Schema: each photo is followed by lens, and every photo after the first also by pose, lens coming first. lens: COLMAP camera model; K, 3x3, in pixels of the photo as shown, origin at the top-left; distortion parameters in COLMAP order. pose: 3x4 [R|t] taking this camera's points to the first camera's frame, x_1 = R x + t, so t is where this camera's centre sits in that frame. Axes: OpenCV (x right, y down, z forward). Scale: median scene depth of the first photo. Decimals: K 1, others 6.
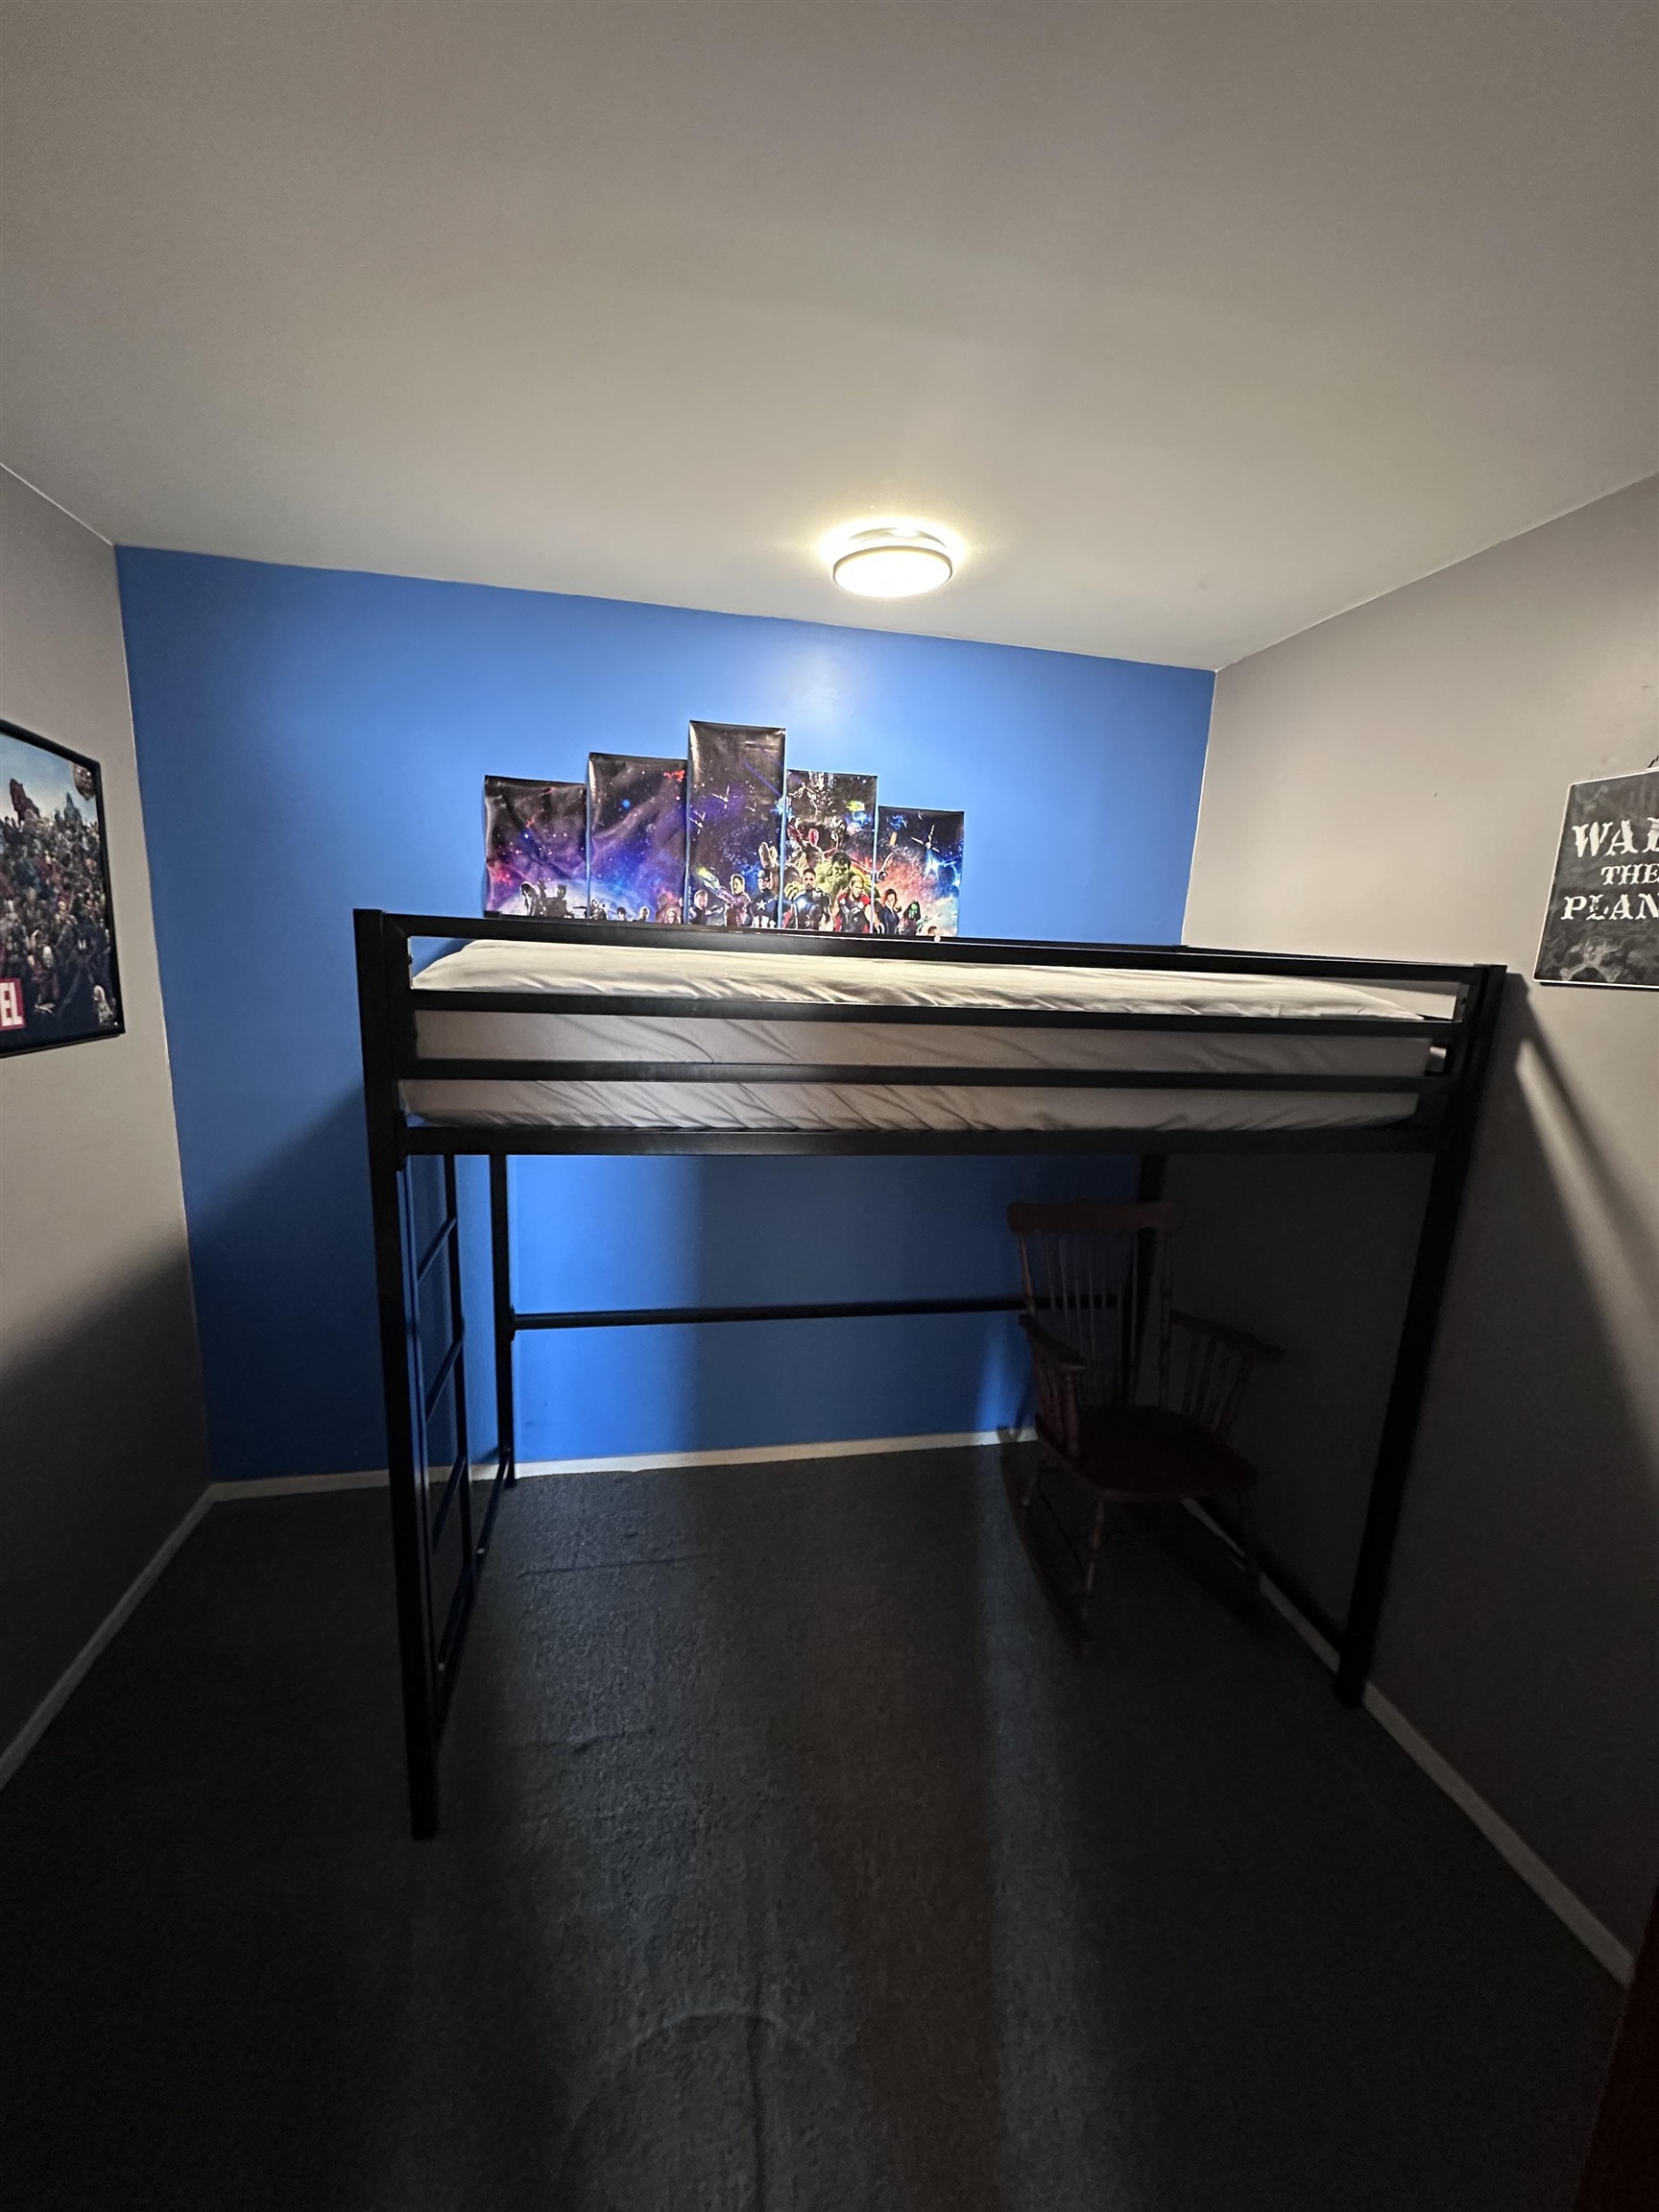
lens RADIAL K [[882.9, 0, 829.5], [0, 882.9, 1106.0], [0, 0, 1]] dist [0.000875, 0.000035]
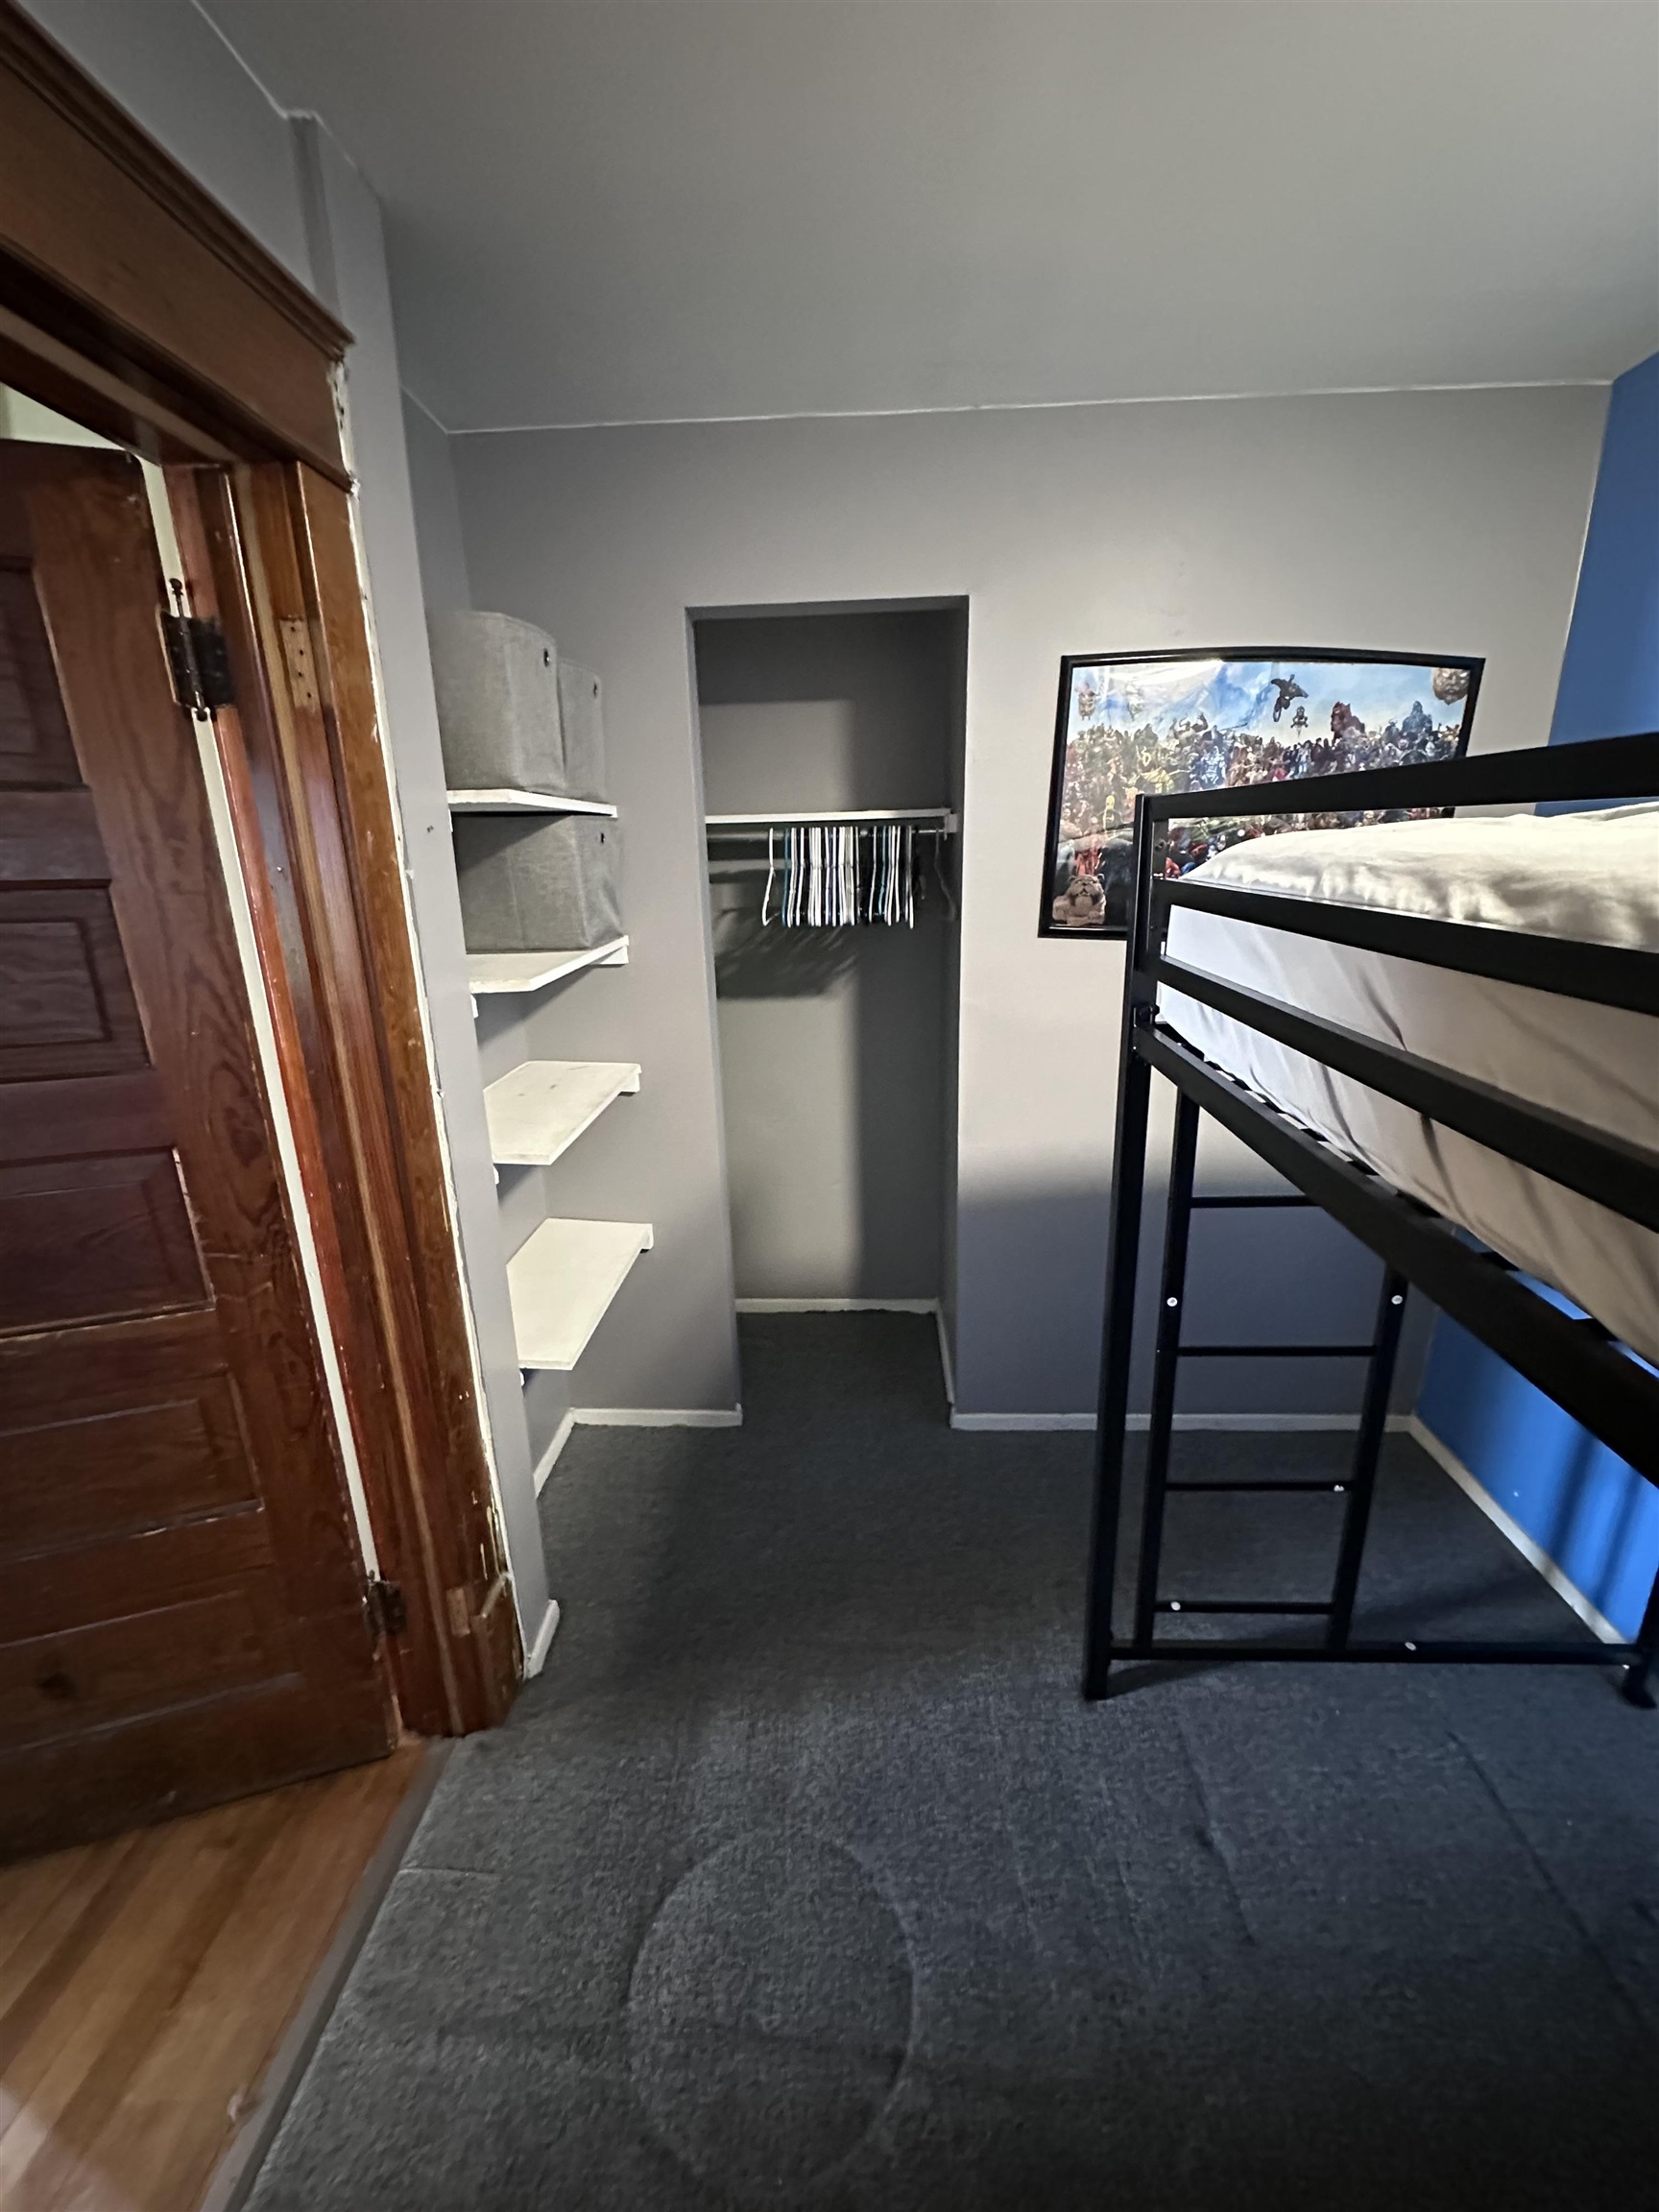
lens RADIAL K [[882.9, 0, 829.5], [0, 882.9, 1106.0], [0, 0, 1]] dist [0.000875, 0.000035]
pose [[-0.243973, 0.234927, -0.940897, 0.425178], [-0.181995, 0.941885, 0.282365, -0.077480], [0.952552, 0.240128, -0.187039, 0.688902]]
